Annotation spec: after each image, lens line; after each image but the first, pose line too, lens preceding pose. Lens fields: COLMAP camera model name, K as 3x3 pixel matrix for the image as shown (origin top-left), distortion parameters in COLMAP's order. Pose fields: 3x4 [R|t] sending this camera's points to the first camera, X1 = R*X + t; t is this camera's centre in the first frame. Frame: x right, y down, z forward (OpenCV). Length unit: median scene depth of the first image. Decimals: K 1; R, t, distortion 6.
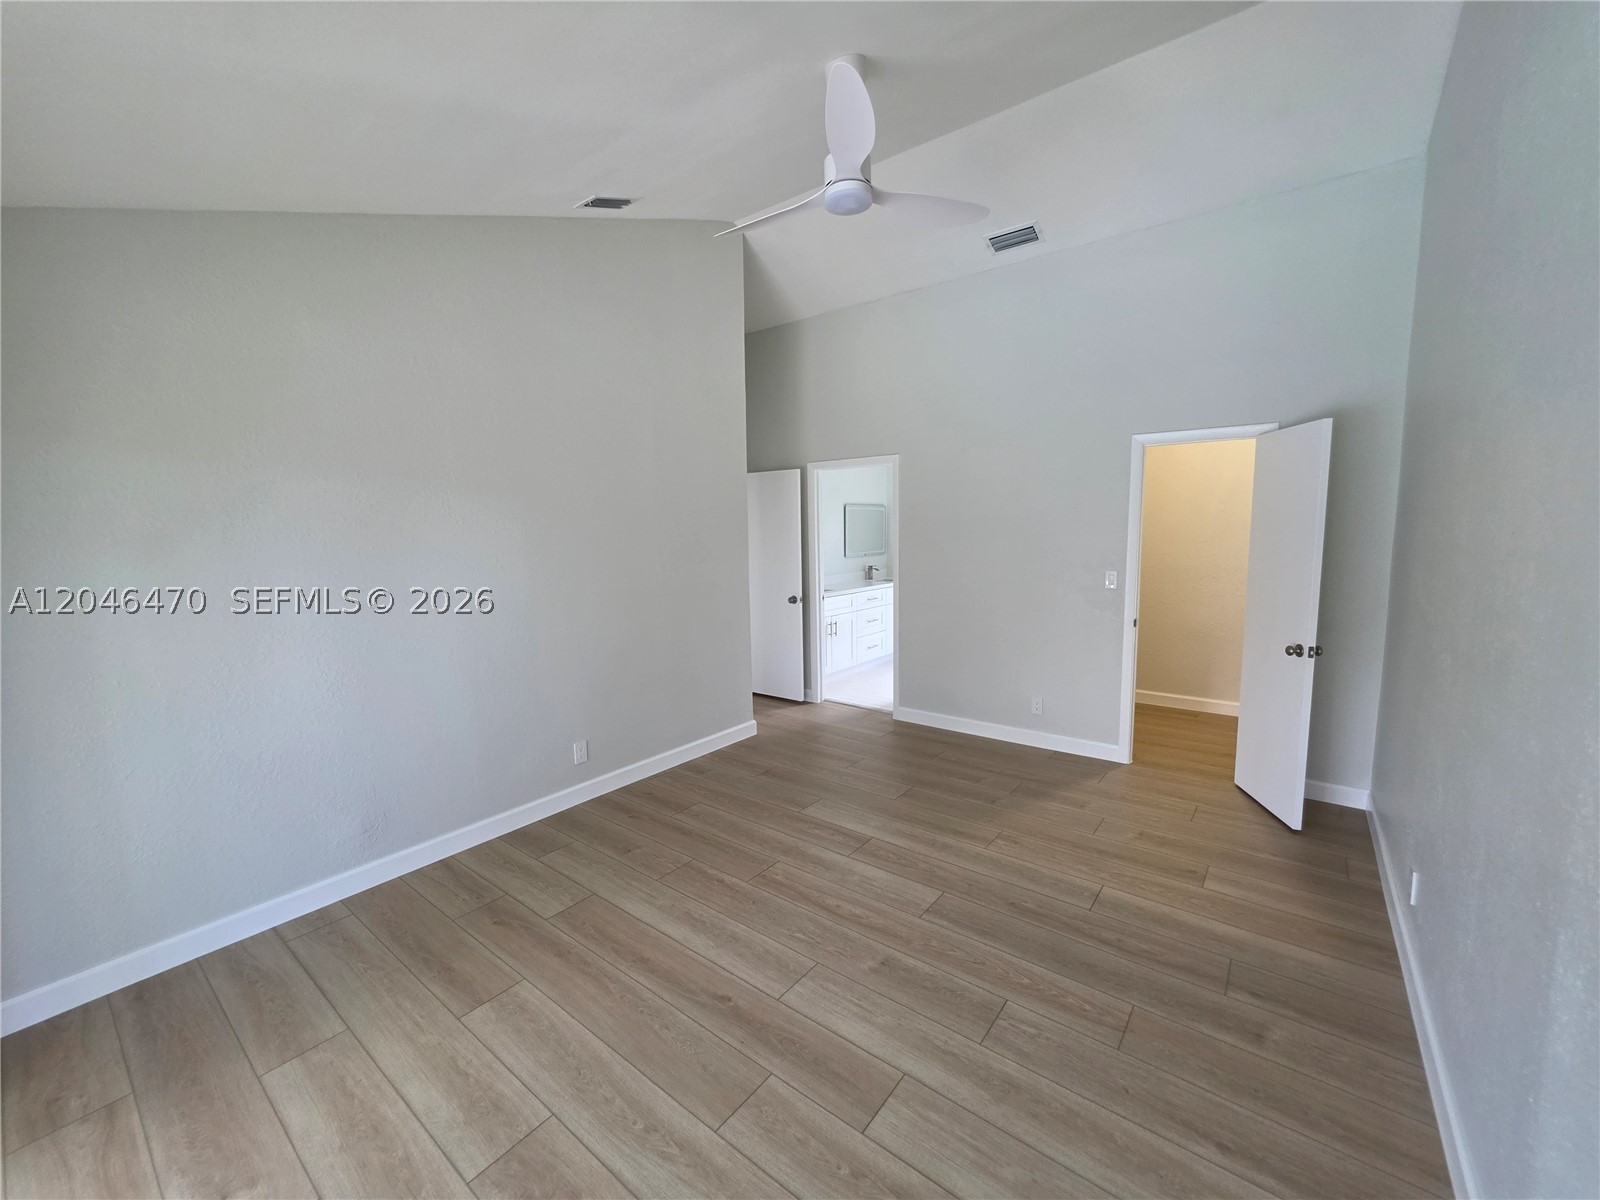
lens RADIAL K [[647.7, 0, 800.0], [0, 647.7, 600.0], [0, 0, 1]] dist [0.009691, -0.000091]
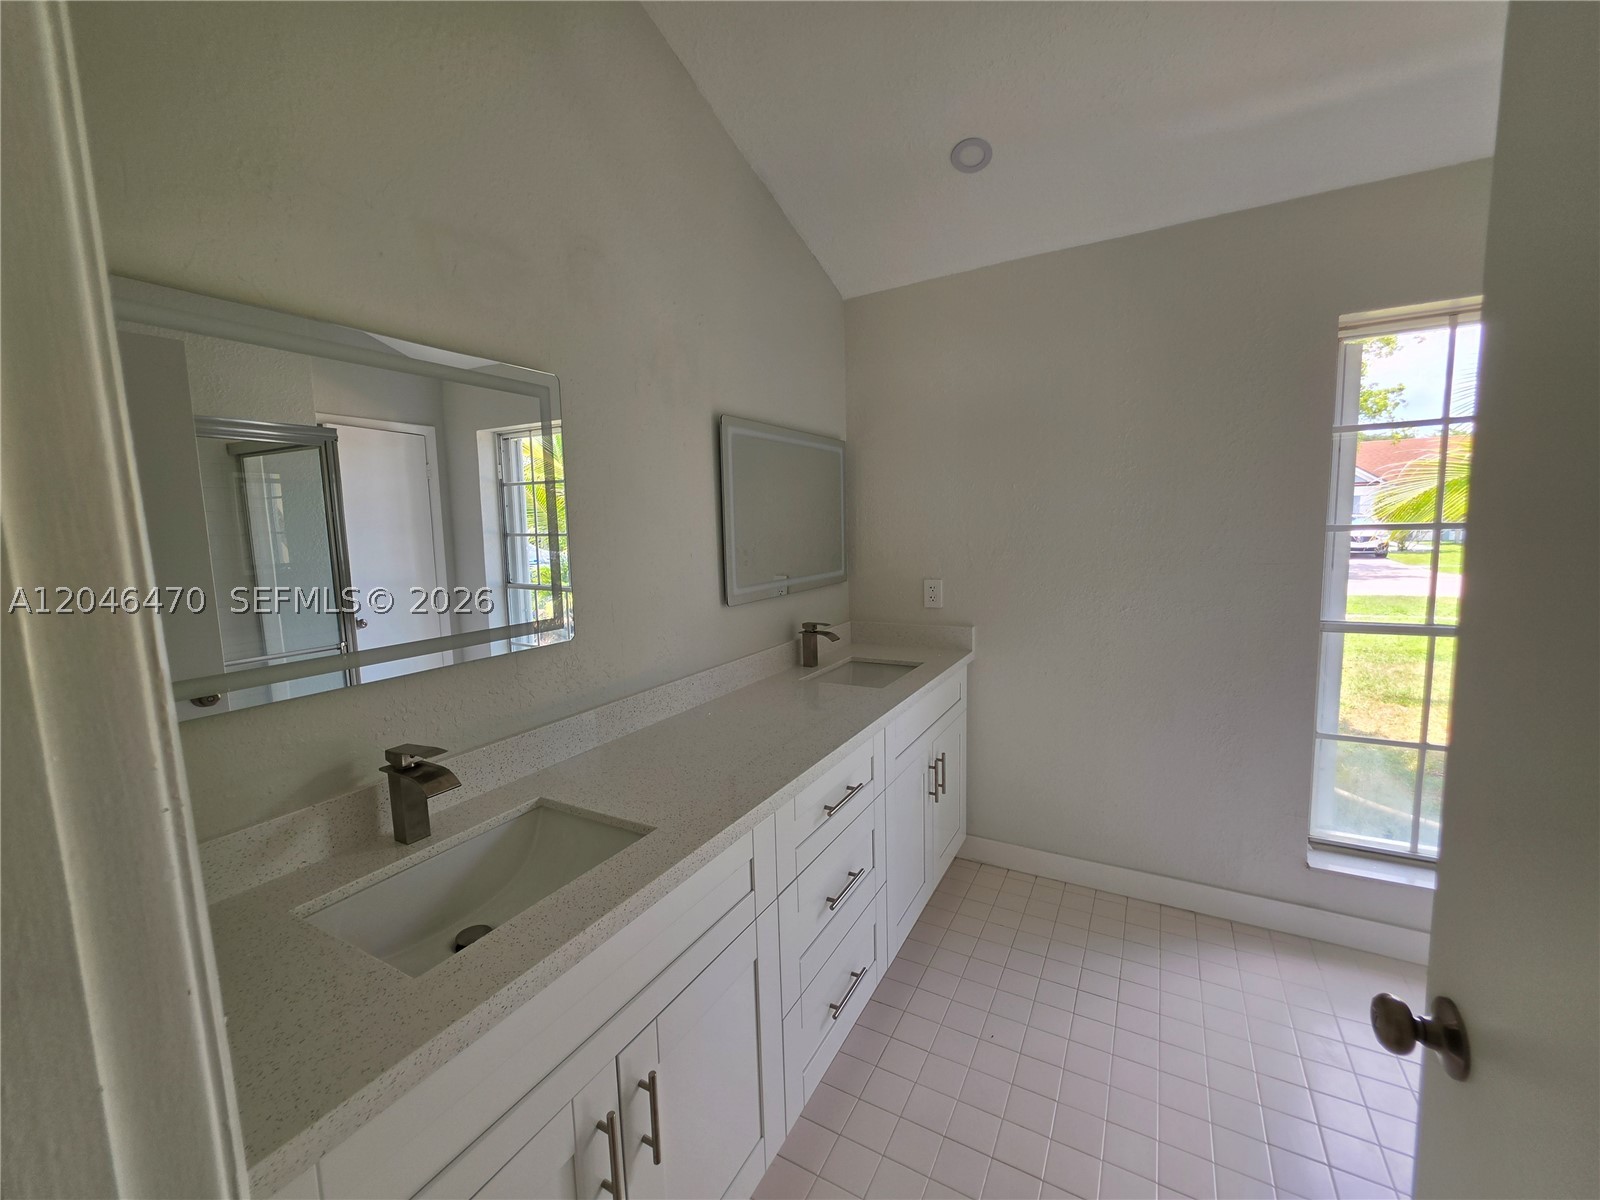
lens RADIAL K [[647.7, 0, 800.0], [0, 647.7, 600.0], [0, 0, 1]] dist [0.009691, -0.000091]
pose [[0.987410, -0.032561, 0.154795, 0.055922], [0.032983, 0.999456, -0.000157, -0.064280], [-0.154706, 0.005261, 0.987947, 0.691089]]
